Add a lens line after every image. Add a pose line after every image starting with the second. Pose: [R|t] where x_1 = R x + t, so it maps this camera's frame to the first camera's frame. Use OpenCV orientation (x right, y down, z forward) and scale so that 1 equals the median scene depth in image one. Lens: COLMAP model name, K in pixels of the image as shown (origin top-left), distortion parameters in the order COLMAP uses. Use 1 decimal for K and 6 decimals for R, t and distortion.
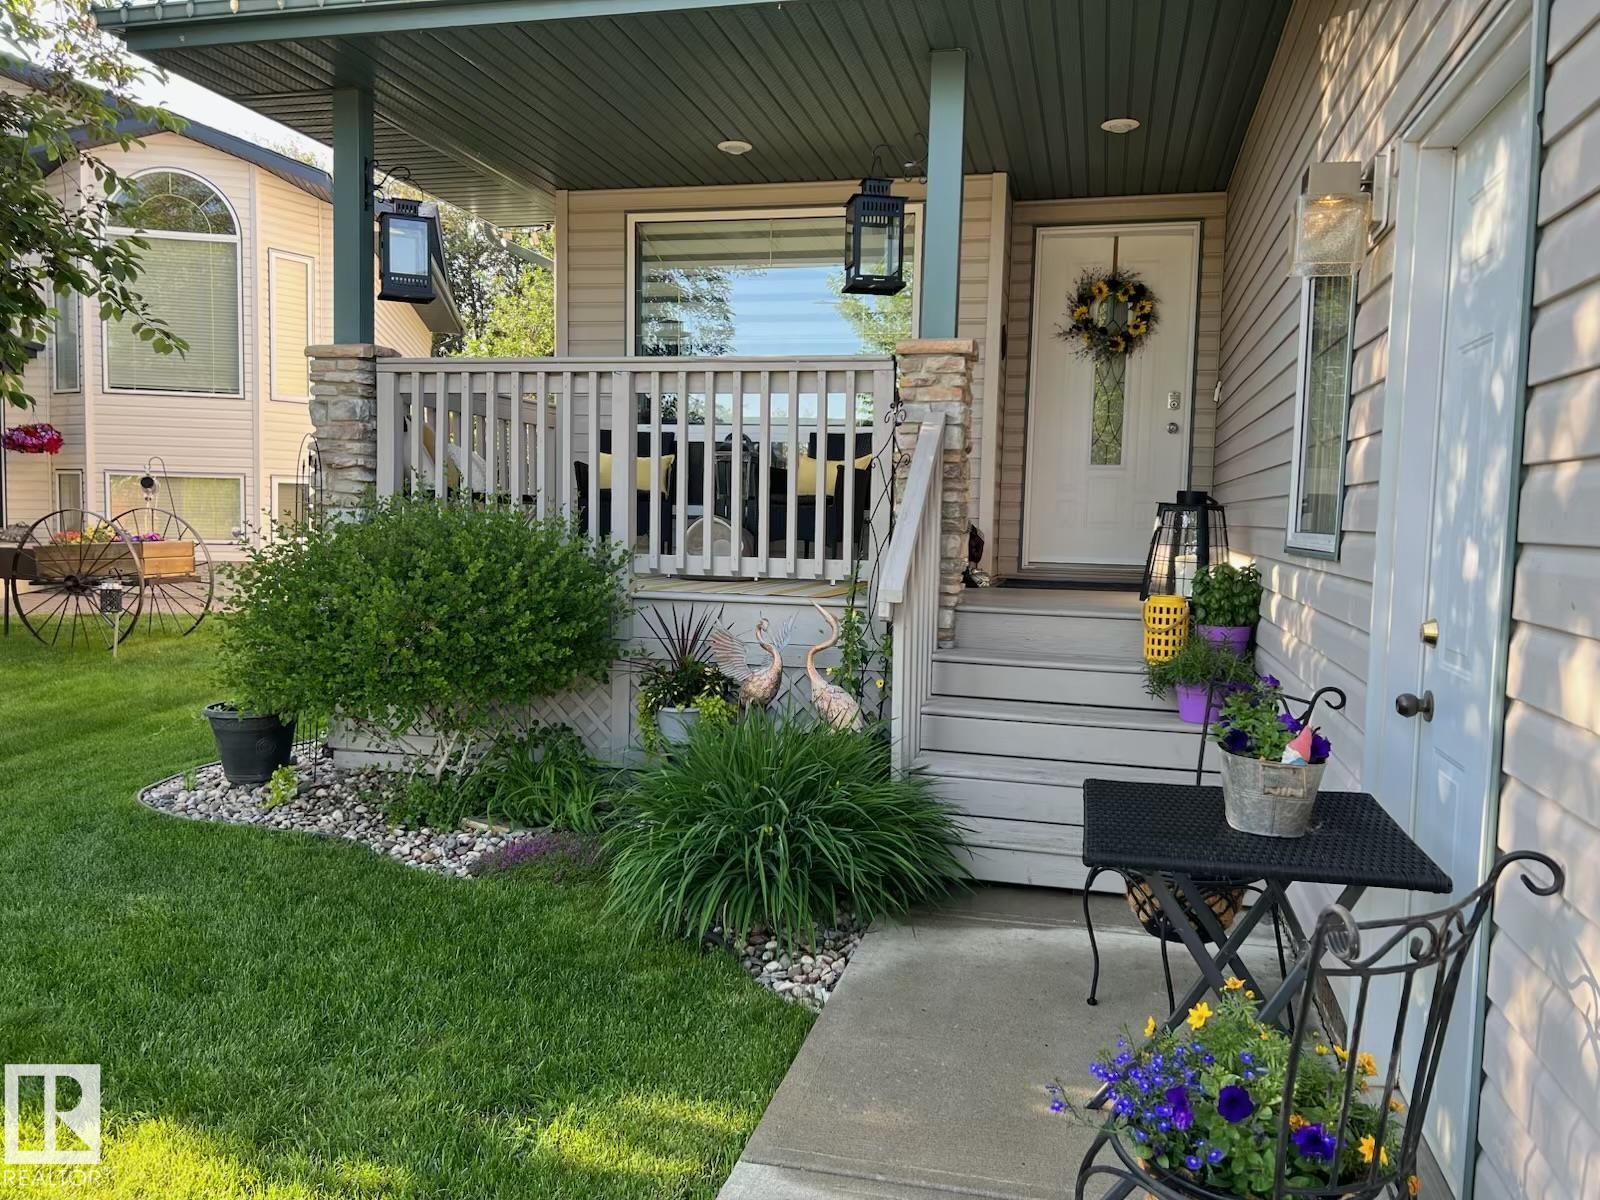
lens RADIAL K [[1215.2, 0, 801.0], [0, 1215.2, 603.3], [0, 0, 1]] dist [0.054369, -0.073580]
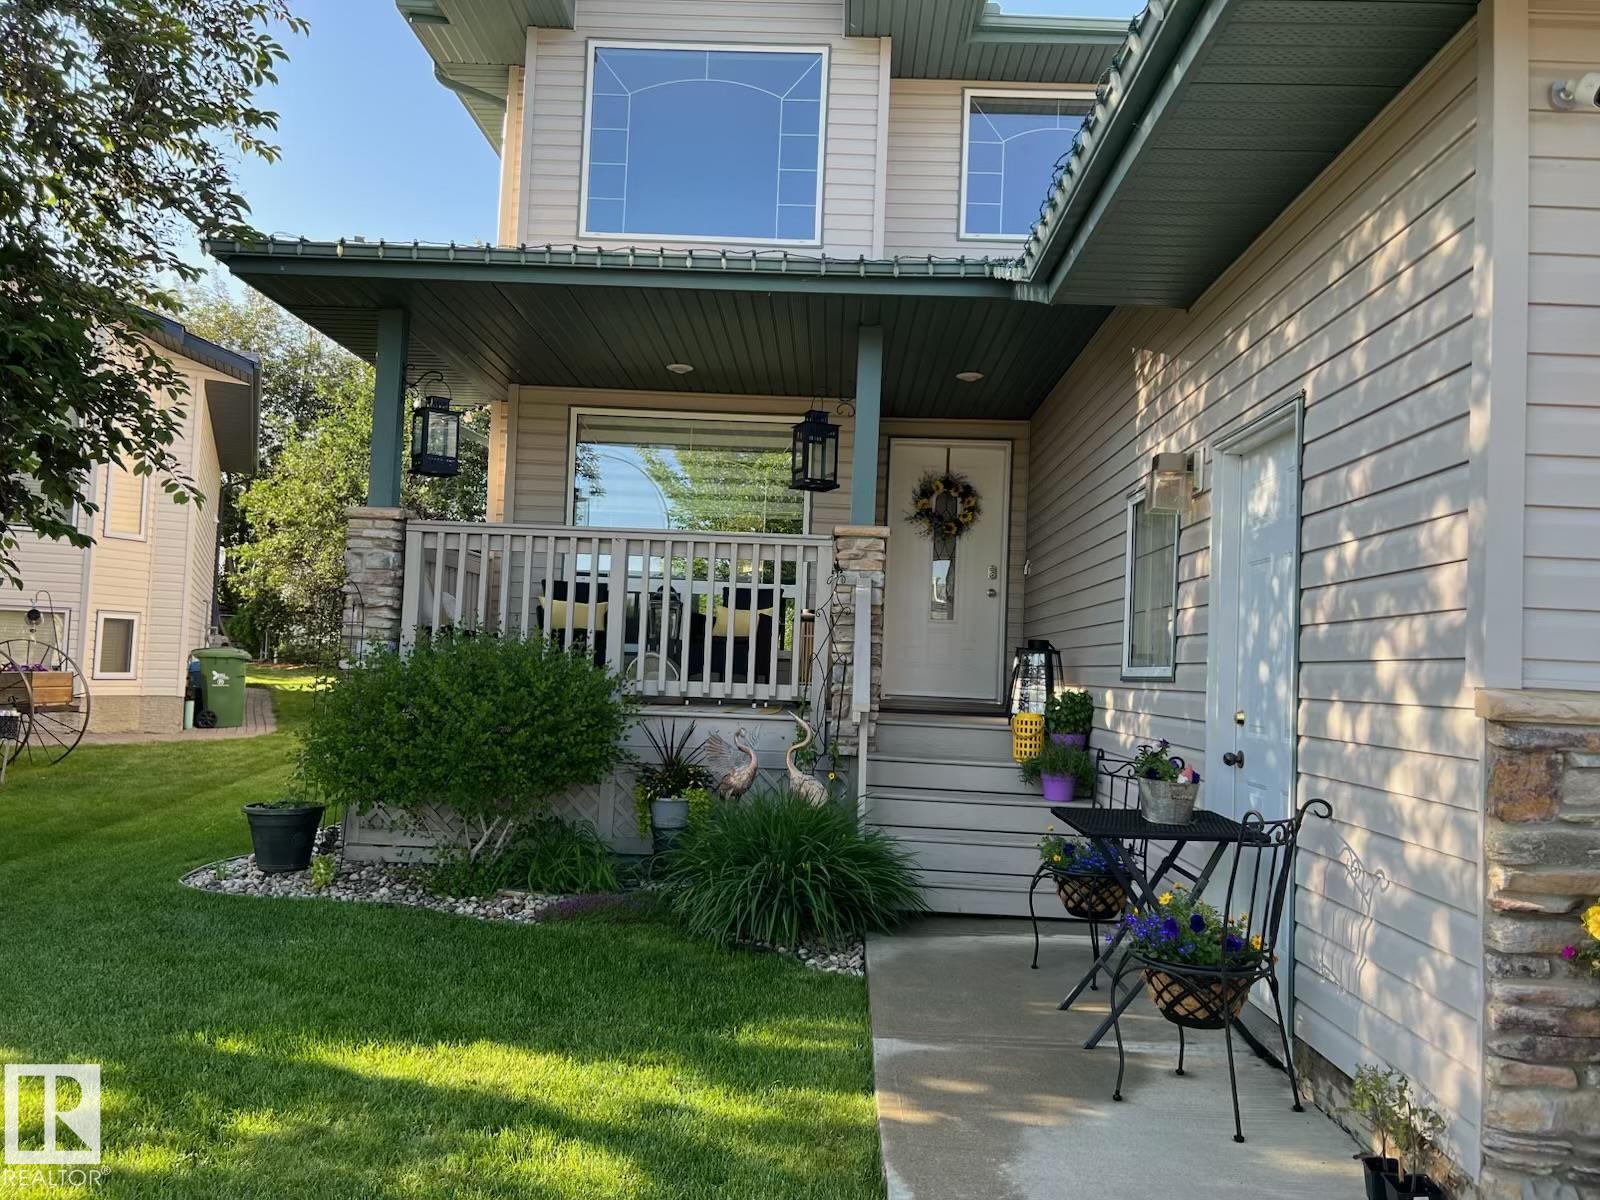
lens RADIAL K [[1215.2, 0, 799.7], [0, 1215.2, 606.6], [0, 0, 1]] dist [0.054369, -0.073580]
pose [[0.976514, 0.027212, 0.213729, -0.241128], [-0.001325, 0.992732, -0.120342, 0.037863], [-0.215450, 0.117233, 0.969452, -0.295802]]
